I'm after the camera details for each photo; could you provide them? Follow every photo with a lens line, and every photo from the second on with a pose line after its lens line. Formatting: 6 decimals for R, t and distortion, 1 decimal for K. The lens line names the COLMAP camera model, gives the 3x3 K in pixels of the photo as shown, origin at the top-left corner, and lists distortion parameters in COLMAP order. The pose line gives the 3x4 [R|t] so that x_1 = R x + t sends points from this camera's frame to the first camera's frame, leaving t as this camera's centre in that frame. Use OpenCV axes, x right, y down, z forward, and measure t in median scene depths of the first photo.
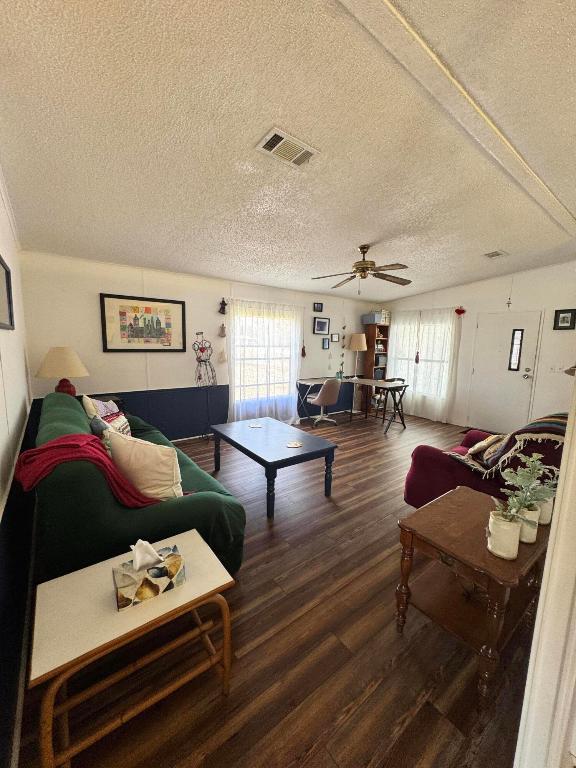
lens RADIAL K [[304.9, 0, 288.2], [0, 304.9, 383.2], [0, 0, 1]] dist [0.008829, -0.000833]
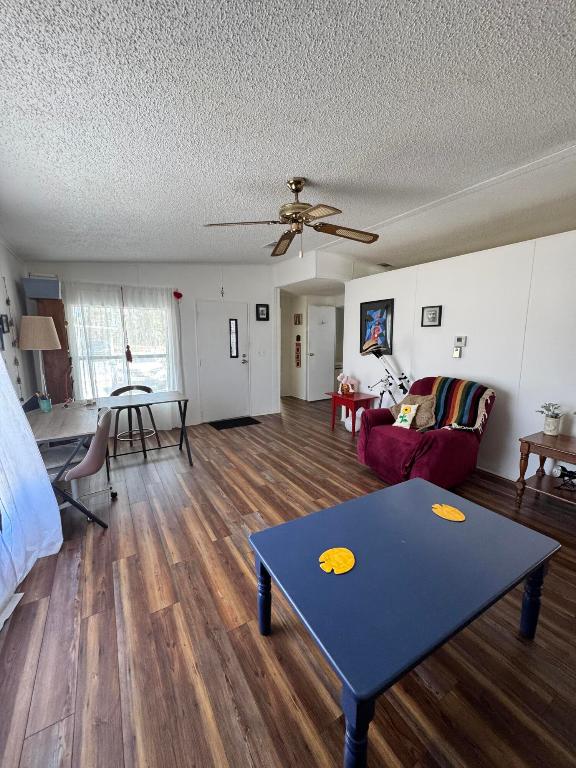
lens RADIAL K [[304.9, 0, 288.6], [0, 304.9, 385.4], [0, 0, 1]] dist [0.008829, -0.000833]
pose [[0.105000, -0.177986, 0.978415, -0.283256], [0.140842, 0.976598, 0.162541, -0.085825], [-0.984448, 0.120735, 0.127611, 0.634884]]
